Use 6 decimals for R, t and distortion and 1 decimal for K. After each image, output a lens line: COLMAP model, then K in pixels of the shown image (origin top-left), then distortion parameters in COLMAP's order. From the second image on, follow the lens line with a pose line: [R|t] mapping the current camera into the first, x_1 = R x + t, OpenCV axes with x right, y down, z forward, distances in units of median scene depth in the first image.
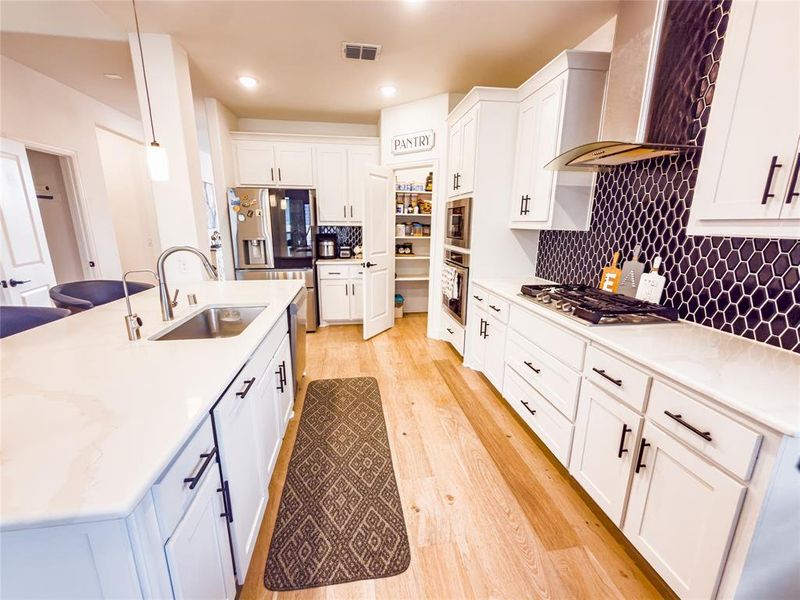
lens RADIAL K [[328.6, 0, 400.0], [0, 328.6, 300.0], [0, 0, 1]] dist [-0.000268, -0.000012]
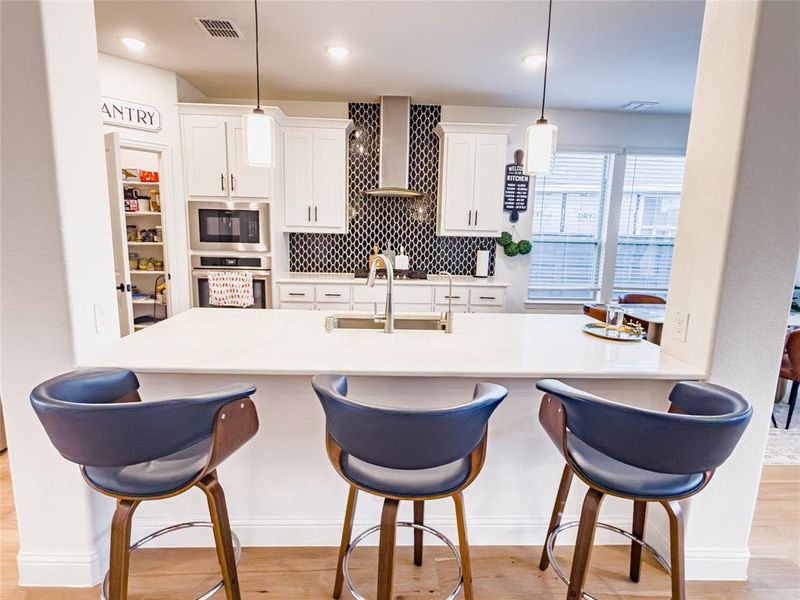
lens RADIAL K [[421.8, 0, 400.0], [0, 421.8, 300.0], [0, 0, 1]] dist [-0.004558, -0.001726]
pose [[0.104248, -0.165931, 0.980612, -1.471688], [0.203486, 0.968684, 0.142281, -0.153925], [-0.973512, 0.184708, 0.134748, 0.612487]]
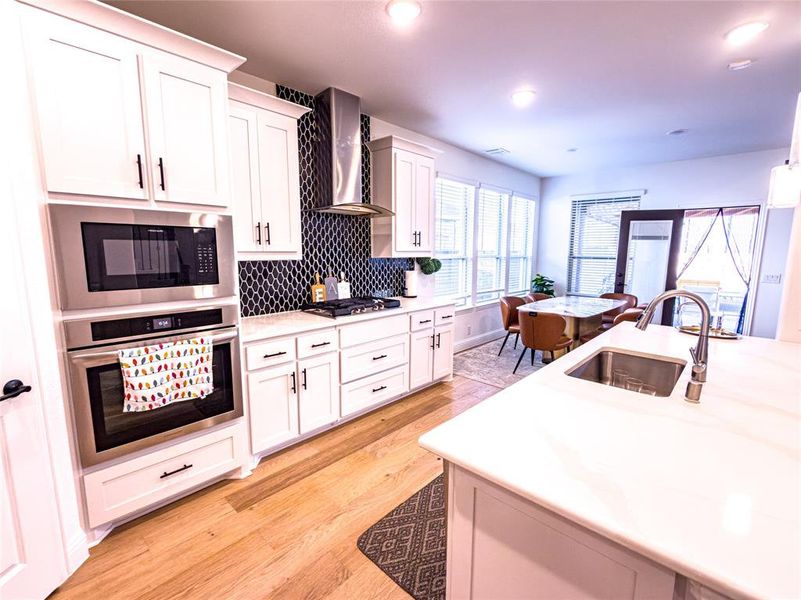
lens RADIAL K [[361.9, 0, 400.5], [0, 361.9, 300.0], [0, 0, 1]] dist [-0.001522, -0.000121]
pose [[-0.620881, -0.119403, 0.774758, -0.721637], [0.169782, 0.944390, 0.281607, -0.393172], [-0.765298, 0.306384, -0.566081, 1.569064]]
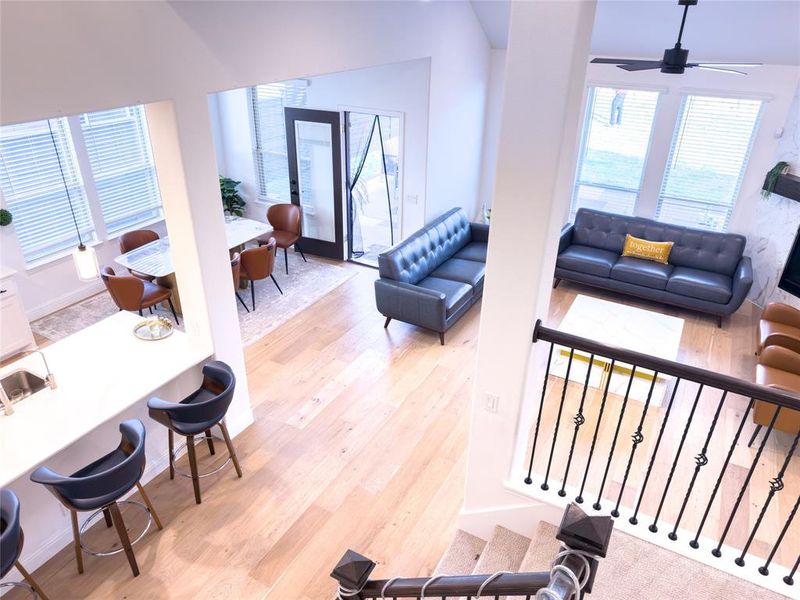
lens RADIAL K [[567.1, 0, 400.0], [0, 567.1, 300.0], [0, 0, 1]] dist [-0.001846, 0.000393]
pose [[-0.792366, -0.303959, 0.528928, -2.214350], [0.117265, 0.774971, 0.621023, -1.084994], [-0.598669, 0.554102, -0.578417, 0.866087]]
